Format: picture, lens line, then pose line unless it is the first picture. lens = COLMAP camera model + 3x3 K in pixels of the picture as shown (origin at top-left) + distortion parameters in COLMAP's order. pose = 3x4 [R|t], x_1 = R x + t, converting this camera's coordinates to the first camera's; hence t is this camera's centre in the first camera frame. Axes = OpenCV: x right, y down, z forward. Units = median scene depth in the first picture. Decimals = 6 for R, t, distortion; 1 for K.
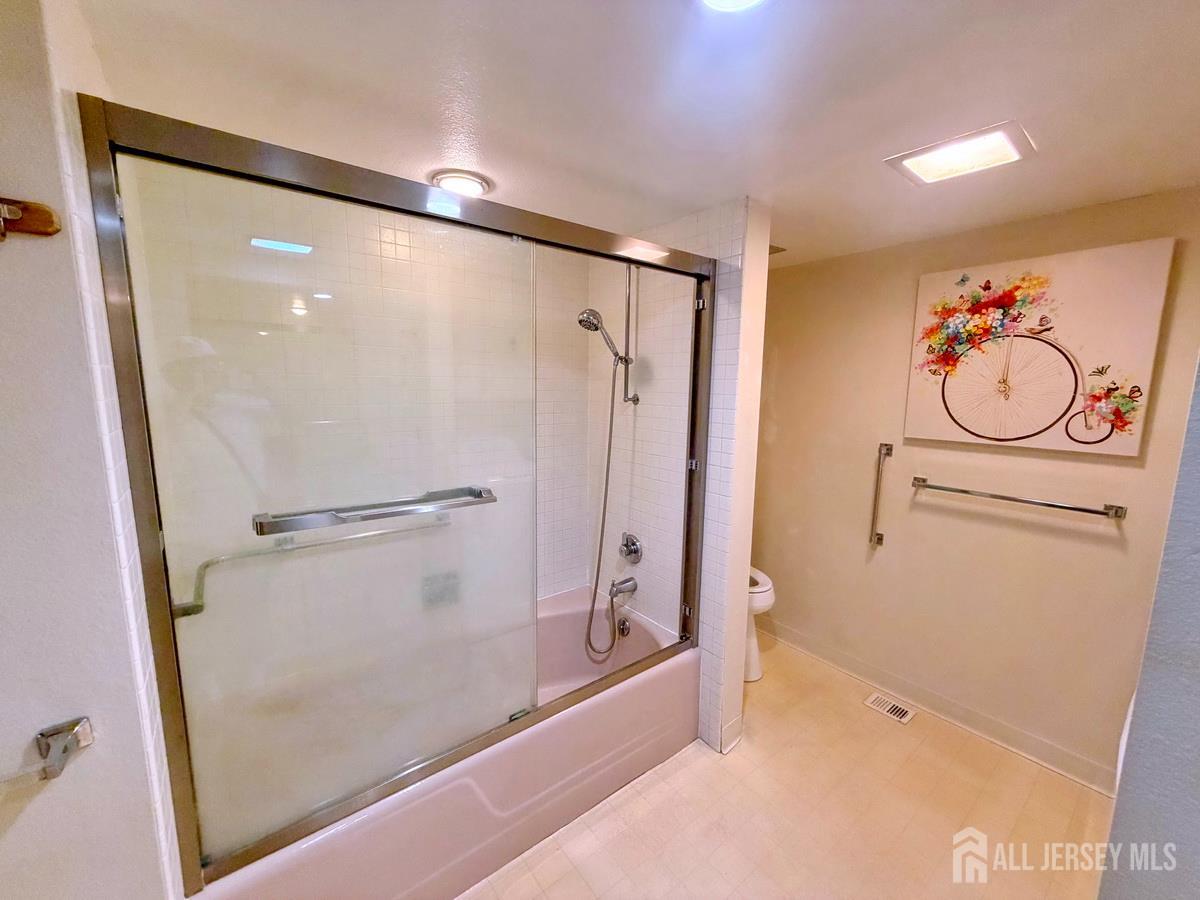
lens RADIAL K [[477.9, 0, 597.6], [0, 477.9, 457.7], [0, 0, 1]] dist [-0.001146, 0.000431]
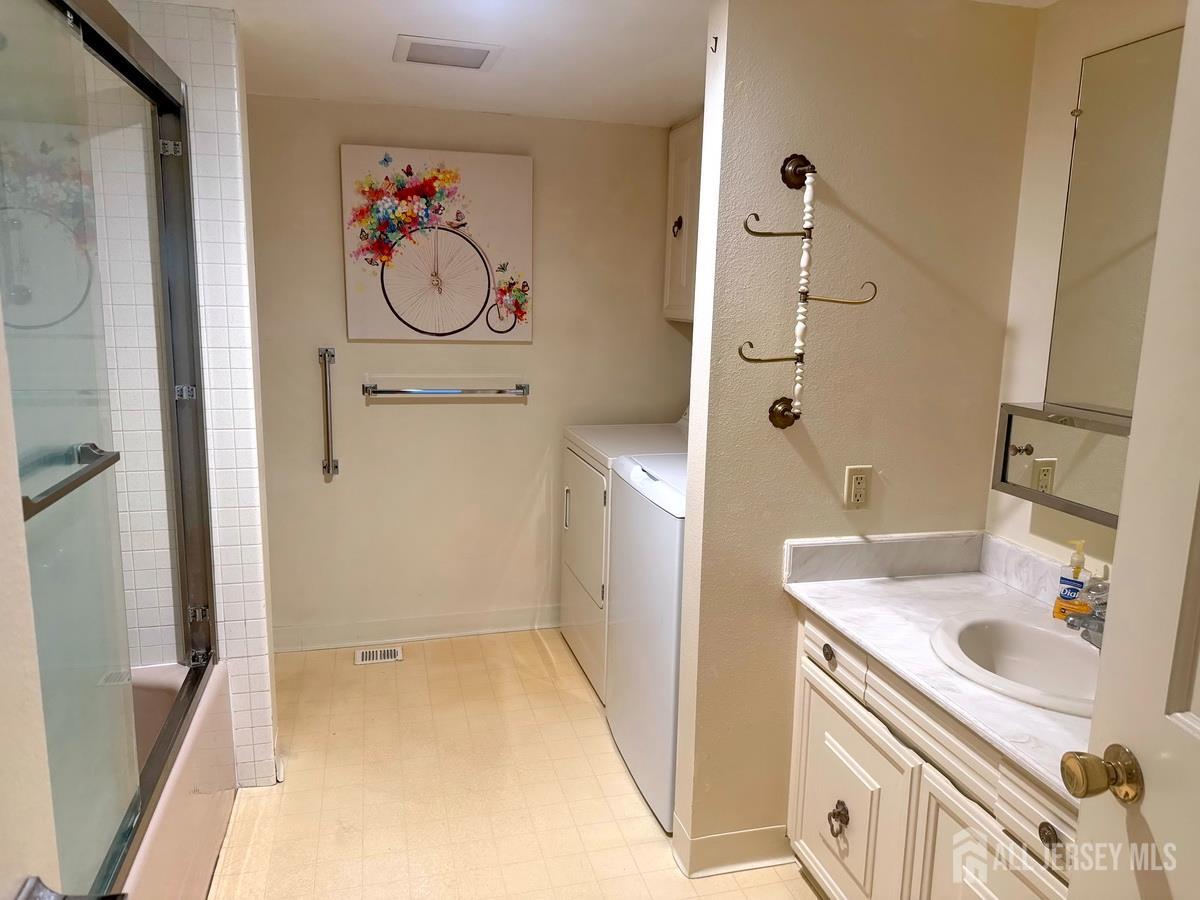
lens RADIAL K [[846.7, 0, 599.9], [0, 846.7, 450.2], [0, 0, 1]] dist [0.078697, -0.035786]
pose [[0.400450, -0.172338, 0.899967, -0.642289], [0.116714, 0.983748, 0.136448, -0.003399], [-0.908855, 0.050398, 0.414056, -0.016021]]
